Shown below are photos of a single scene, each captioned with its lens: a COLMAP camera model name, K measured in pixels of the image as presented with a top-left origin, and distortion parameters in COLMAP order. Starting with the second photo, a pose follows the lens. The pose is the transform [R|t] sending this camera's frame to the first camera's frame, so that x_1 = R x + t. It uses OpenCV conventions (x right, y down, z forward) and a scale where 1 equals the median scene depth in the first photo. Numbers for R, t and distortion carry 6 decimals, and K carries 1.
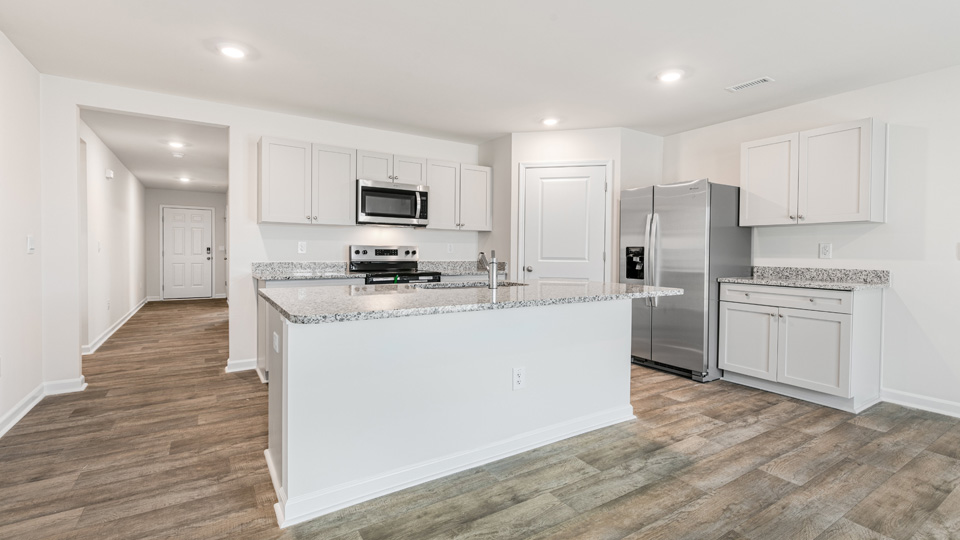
lens RADIAL K [[440.6, 0, 482.9], [0, 440.6, 260.1], [0, 0, 1]] dist [0.002430, 0.000082]
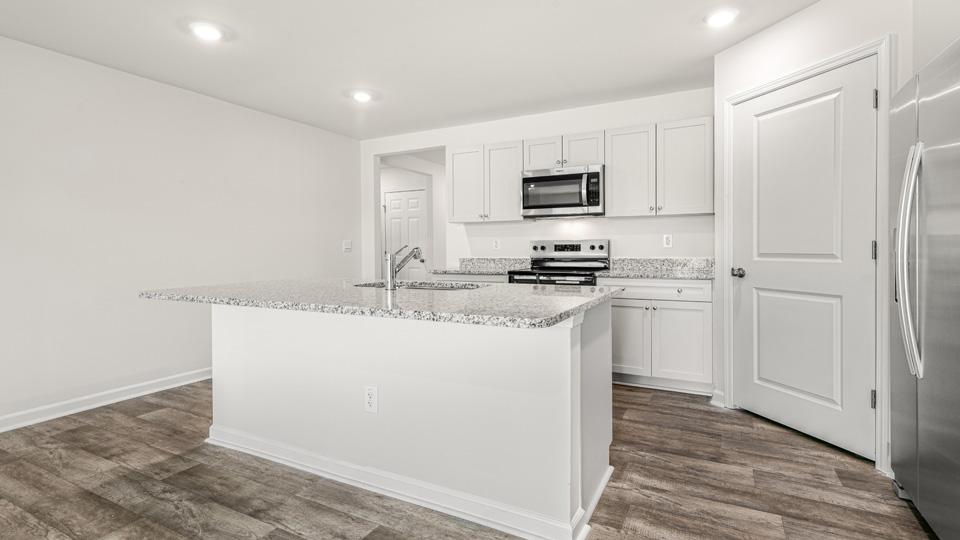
lens RADIAL K [[464.1, 0, 479.0], [0, 464.1, 252.3], [0, 0, 1]] dist [0.003263, -0.000007]
pose [[0.481110, -0.003761, -0.876652, 0.534424], [-0.004378, 0.999968, -0.006692, -0.001812], [0.876649, 0.007058, 0.481078, 0.427649]]
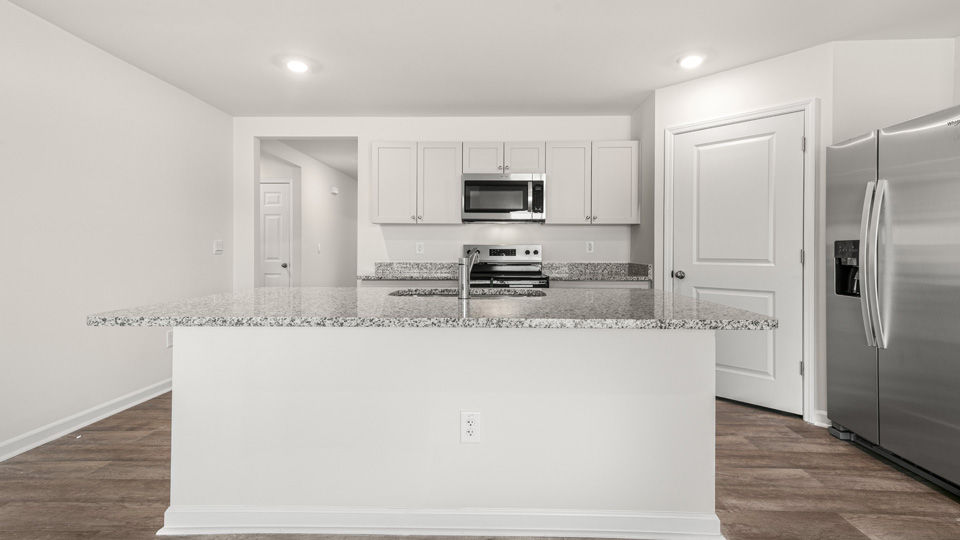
lens RADIAL K [[461.4, 0, 482.5], [0, 461.4, 251.5], [0, 0, 1]] dist [0.020924, 0.000135]
pose [[0.823204, -0.005858, -0.567715, 0.294742], [-0.006966, 0.999767, -0.020418, 0.000193], [0.567702, 0.020763, 0.822972, 0.221005]]
